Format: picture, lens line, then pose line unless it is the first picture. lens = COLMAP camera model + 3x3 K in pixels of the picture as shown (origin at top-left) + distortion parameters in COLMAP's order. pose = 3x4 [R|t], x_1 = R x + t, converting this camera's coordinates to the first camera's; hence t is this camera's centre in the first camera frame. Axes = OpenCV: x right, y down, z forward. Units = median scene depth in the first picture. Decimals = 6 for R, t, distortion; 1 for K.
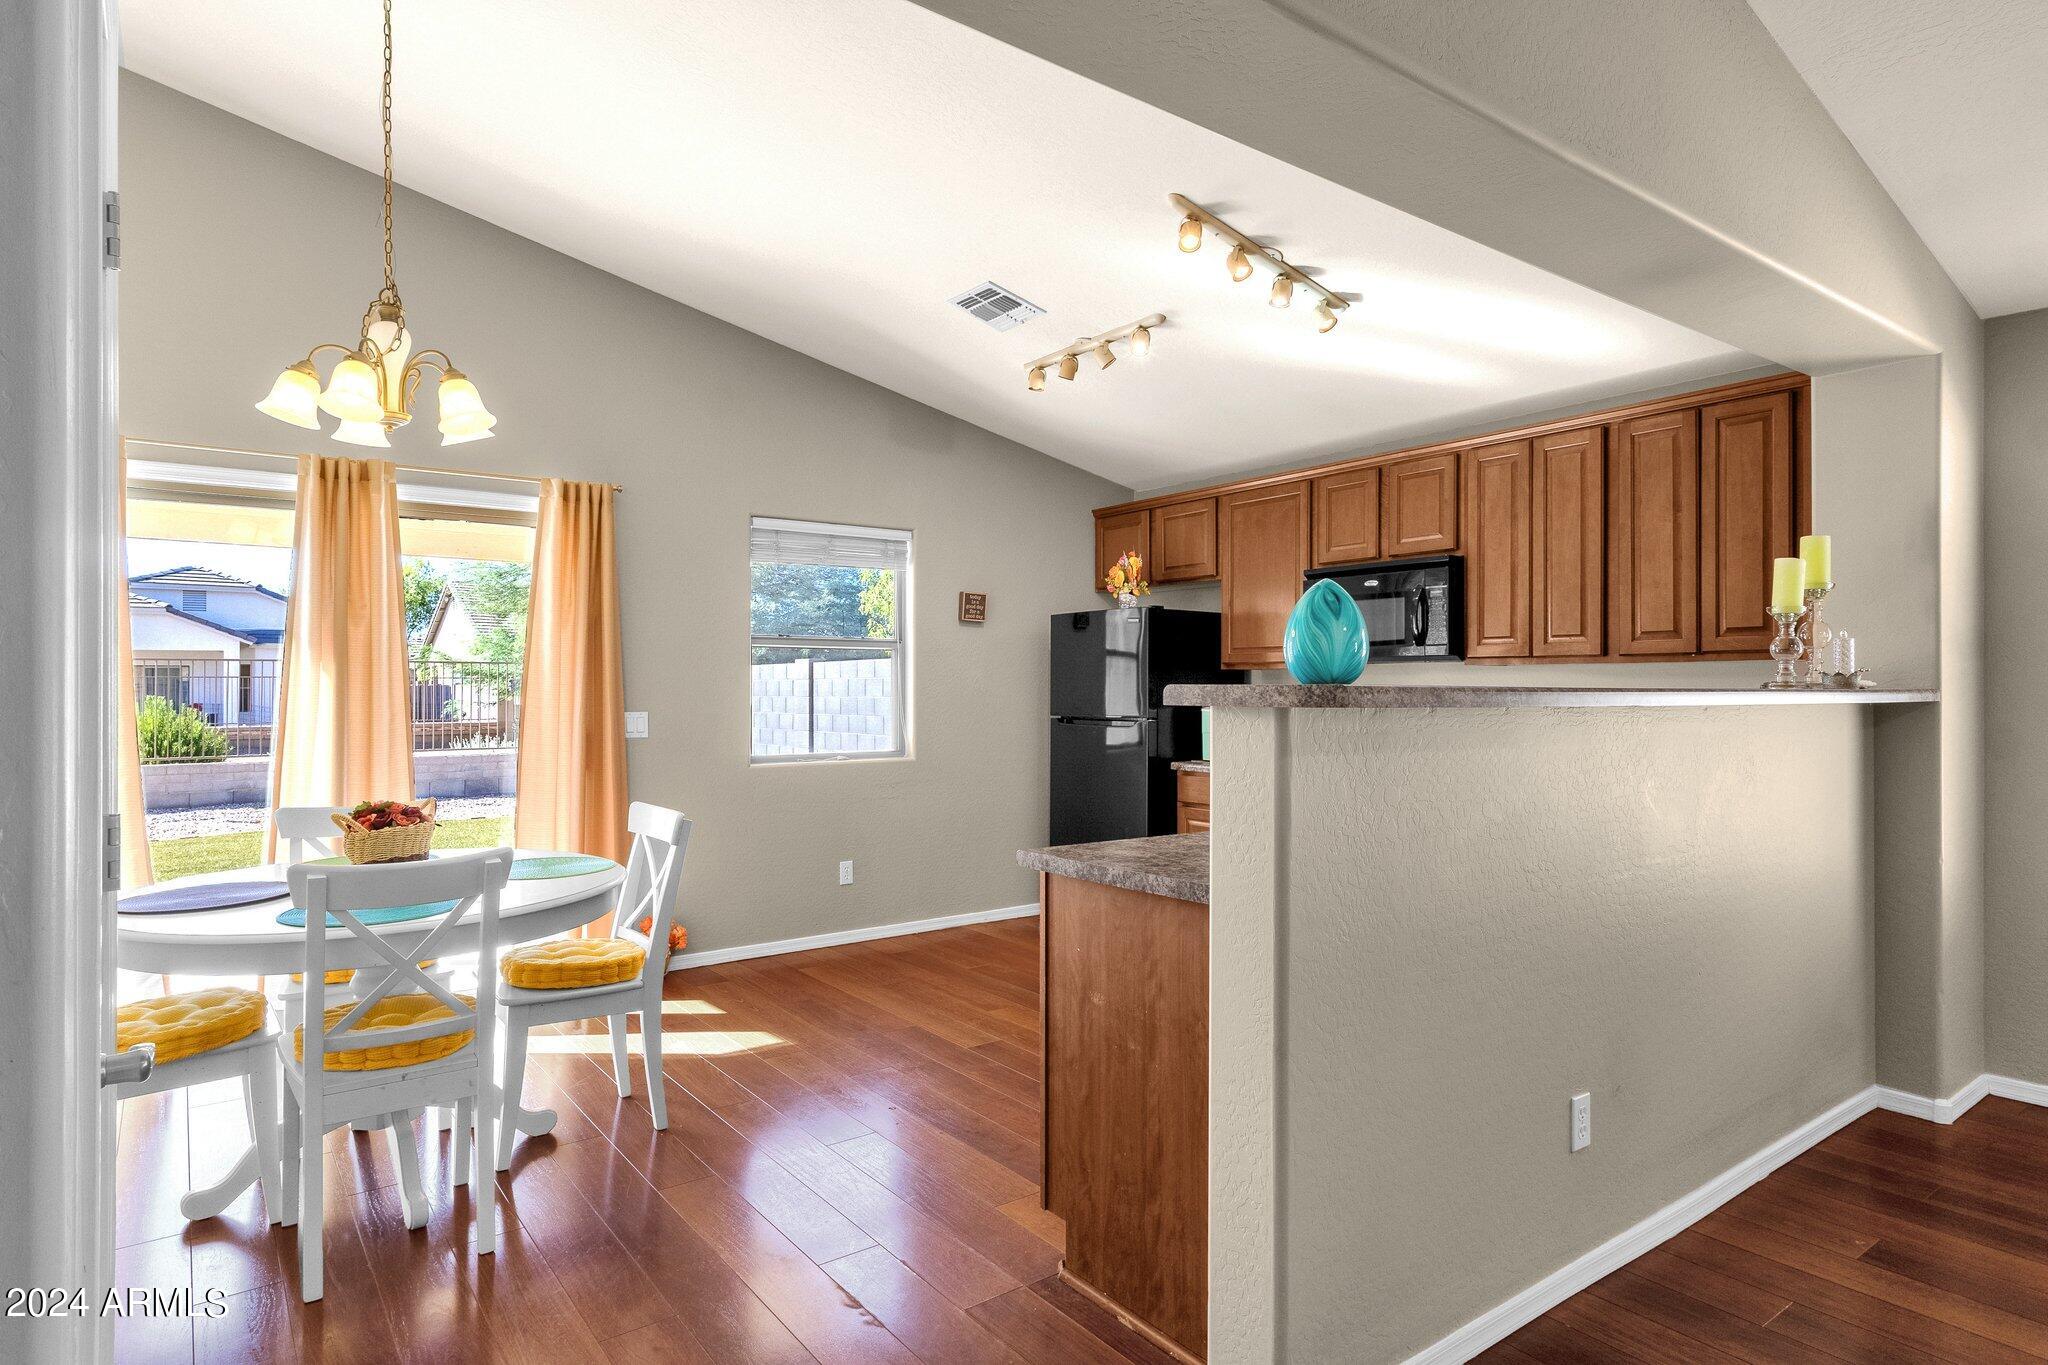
lens RADIAL K [[1140.7, 0, 1039.1], [0, 1140.7, 681.3], [0, 0, 1]] dist [0.012558, -0.000753]
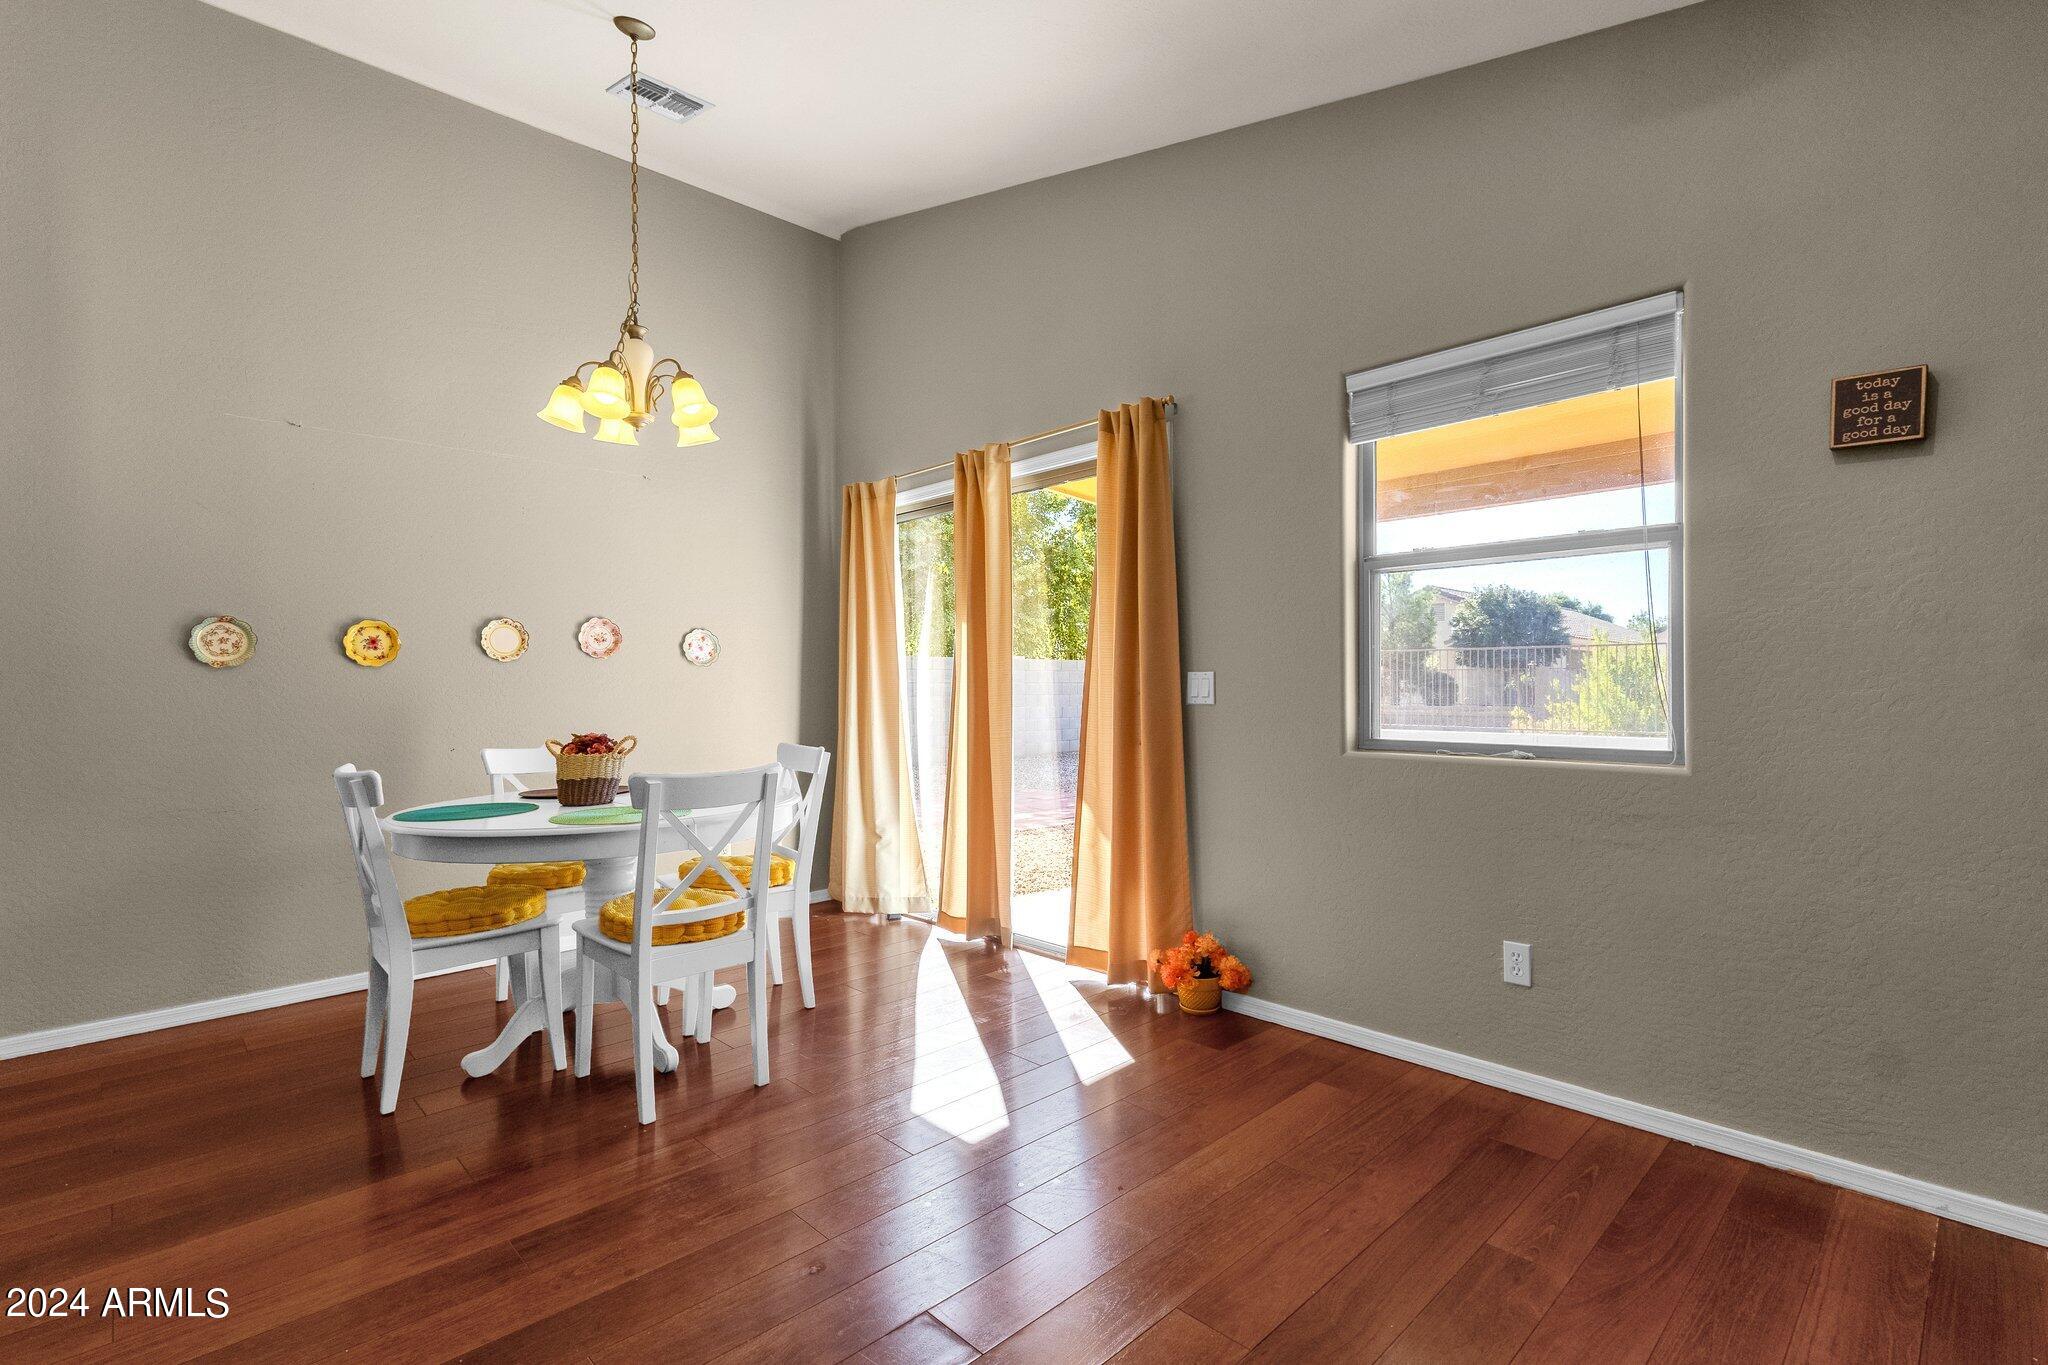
lens RADIAL K [[940.0, 0, 1019.7], [0, 940.0, 685.4], [0, 0, 1]] dist [0.003345, 0.000687]
pose [[0.114031, 0.001131, -0.993477, 0.294704], [0.009774, 0.999950, 0.002260, 0.035014], [0.993429, -0.009968, 0.114014, 0.821027]]
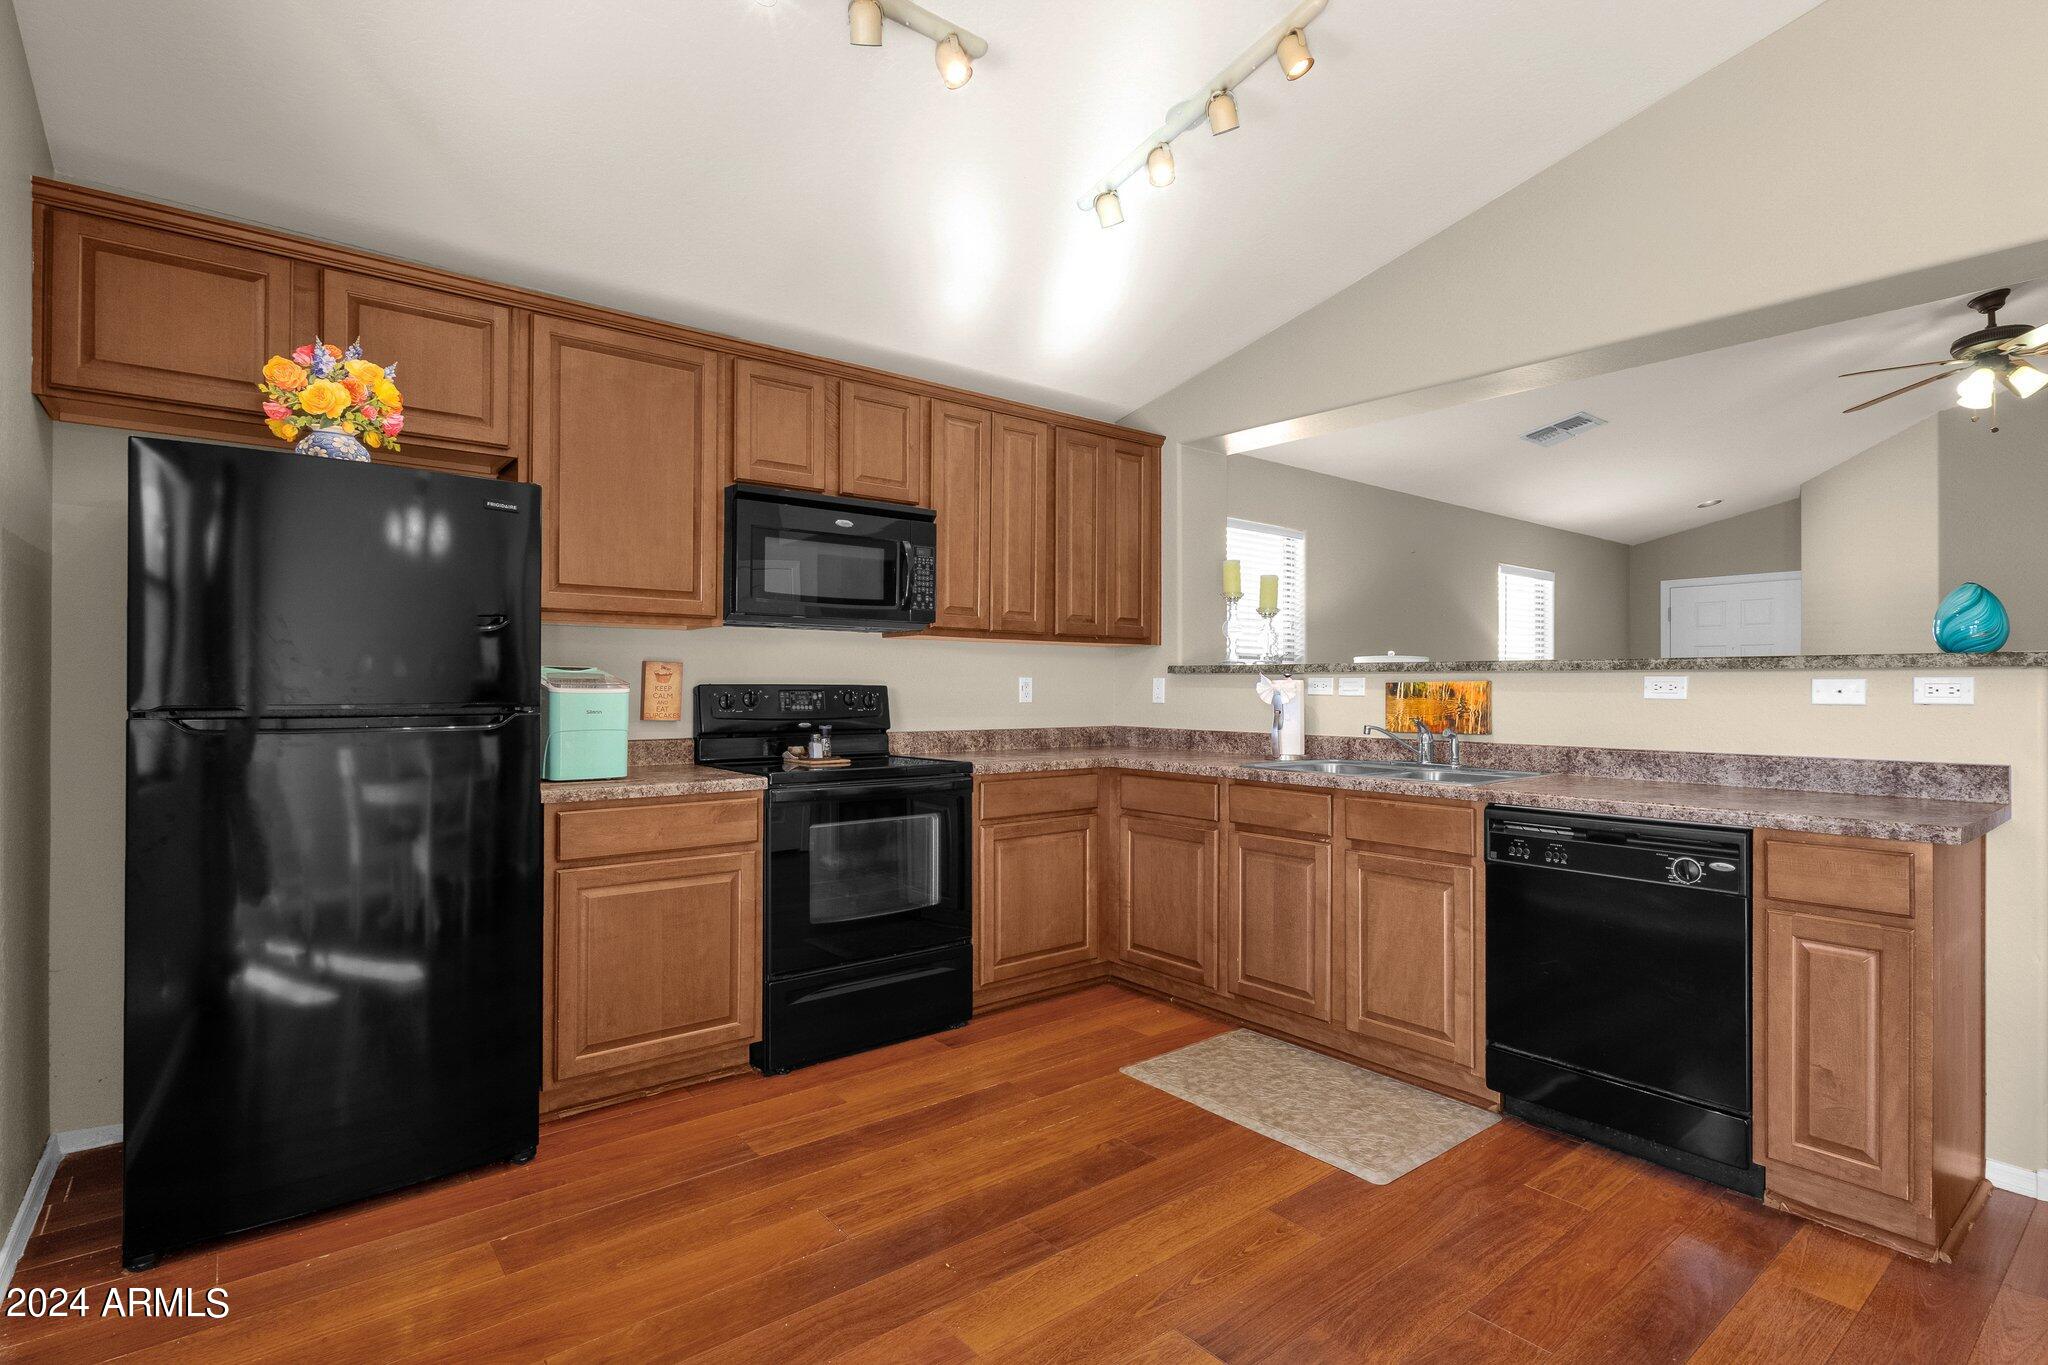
lens RADIAL K [[989.8, 0, 1035.4], [0, 989.8, 686.0], [0, 0, 1]] dist [0.001328, -0.000539]
pose [[-0.028921, -0.001205, 0.999581, -0.397222], [-0.008417, 0.999964, 0.000962, 0.023605], [-0.999546, -0.008386, -0.028930, 0.908269]]
